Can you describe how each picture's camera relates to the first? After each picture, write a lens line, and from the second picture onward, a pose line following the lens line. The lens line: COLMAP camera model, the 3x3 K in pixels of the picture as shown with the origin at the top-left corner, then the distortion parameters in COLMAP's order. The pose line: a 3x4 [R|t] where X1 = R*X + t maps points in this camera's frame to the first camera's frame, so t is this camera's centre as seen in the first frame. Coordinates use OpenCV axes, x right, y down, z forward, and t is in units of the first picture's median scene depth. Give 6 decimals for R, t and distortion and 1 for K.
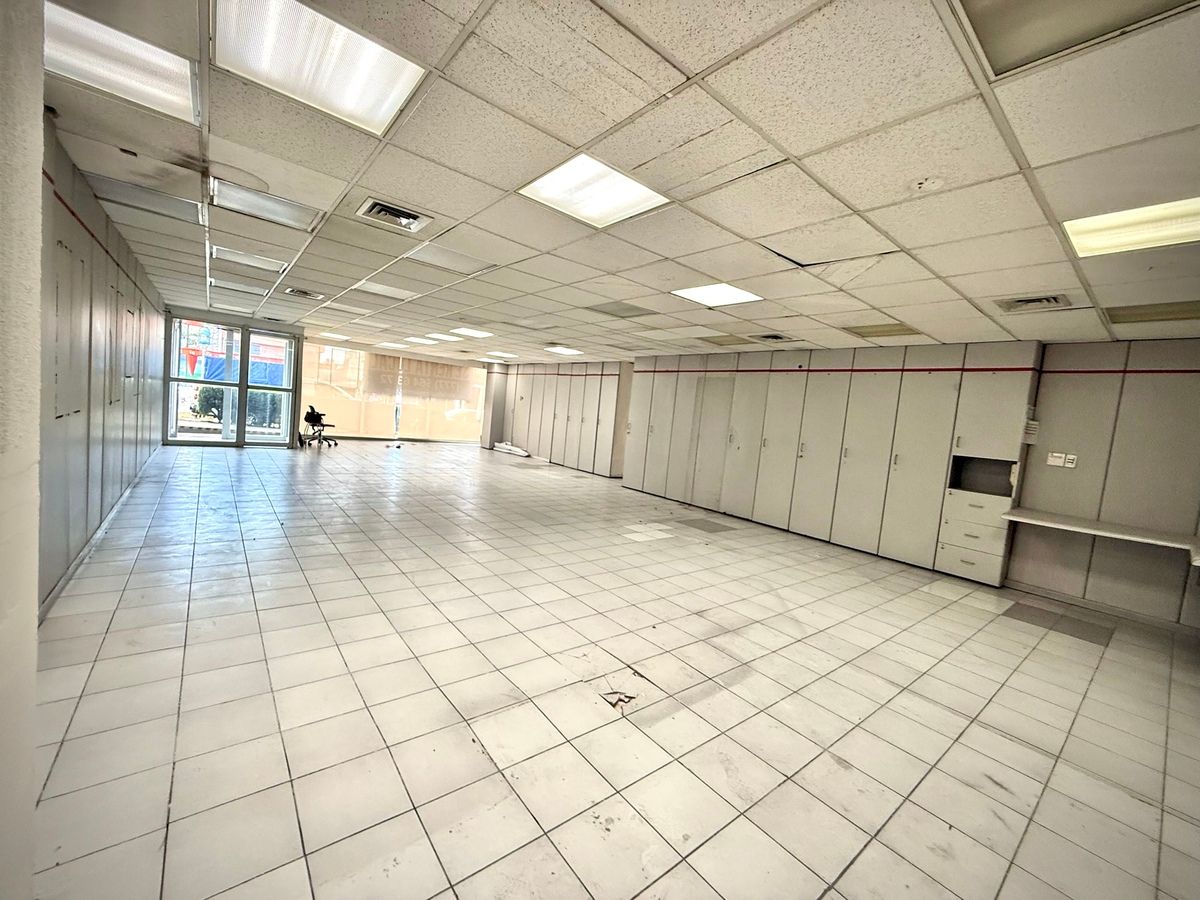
lens RADIAL K [[478.7, 0, 597.2], [0, 478.7, 451.5], [0, 0, 1]] dist [0.000946, -0.000327]
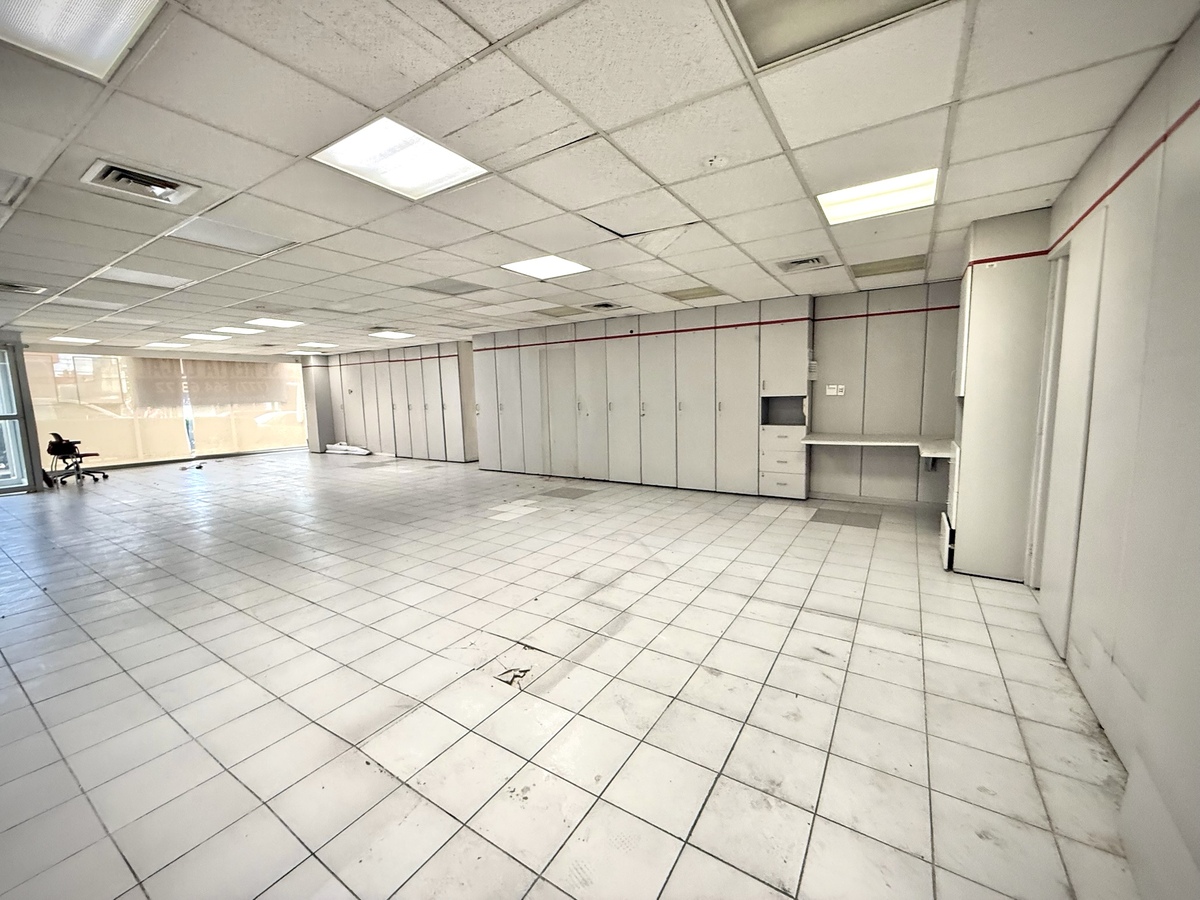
lens RADIAL K [[478.1, 0, 597.3], [0, 478.1, 449.8], [0, 0, 1]] dist [-0.000486, 0.000099]
pose [[0.943054, -0.153108, 0.295308, -0.006767], [0.138979, 0.987931, 0.068389, -0.000390], [-0.302215, -0.023453, 0.952951, -0.003414]]
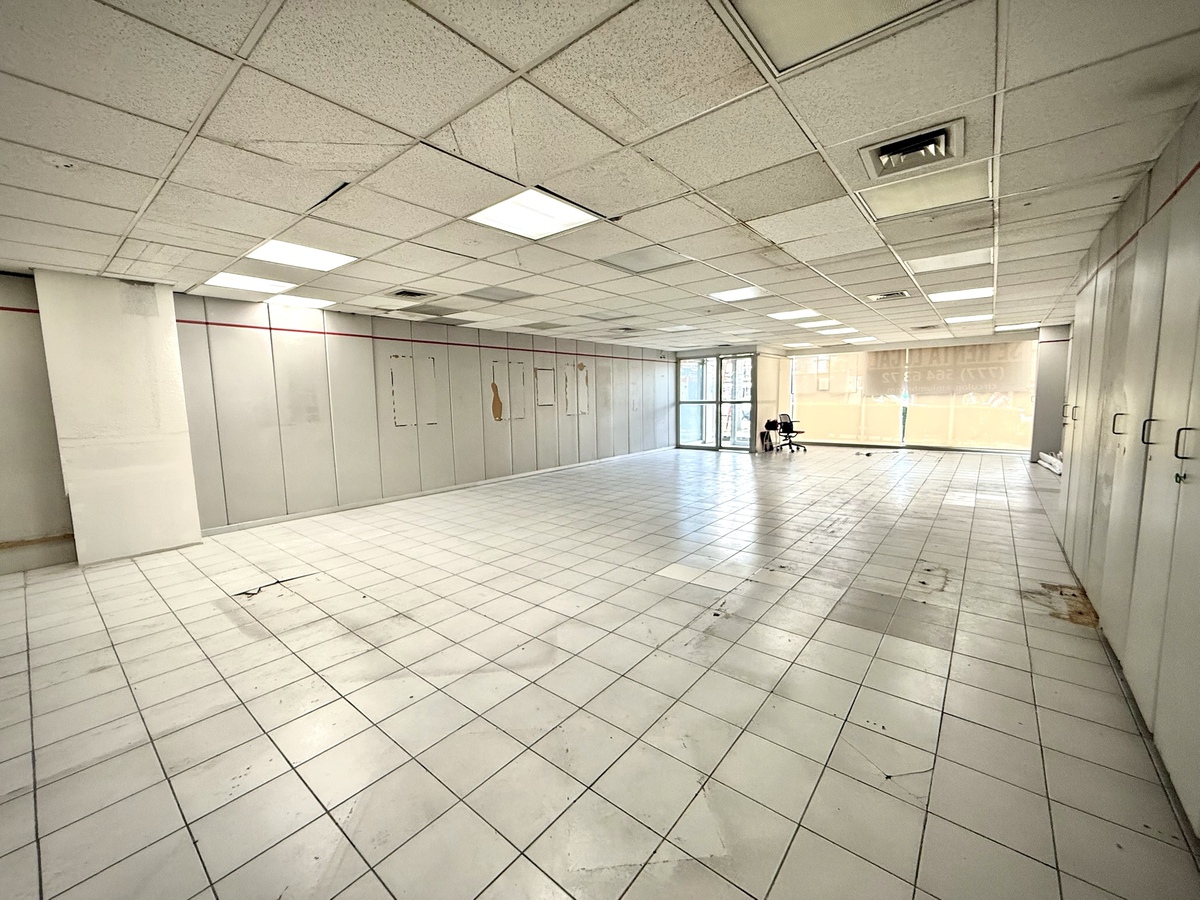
lens RADIAL K [[478.1, 0, 597.3], [0, 478.1, 449.8], [0, 0, 1]] dist [-0.000486, 0.000099]
pose [[0.197934, 0.004533, -0.980205, 0.868615], [-0.039636, 0.999208, -0.003383, 0.011341], [0.979414, 0.039522, 0.197957, 0.873268]]
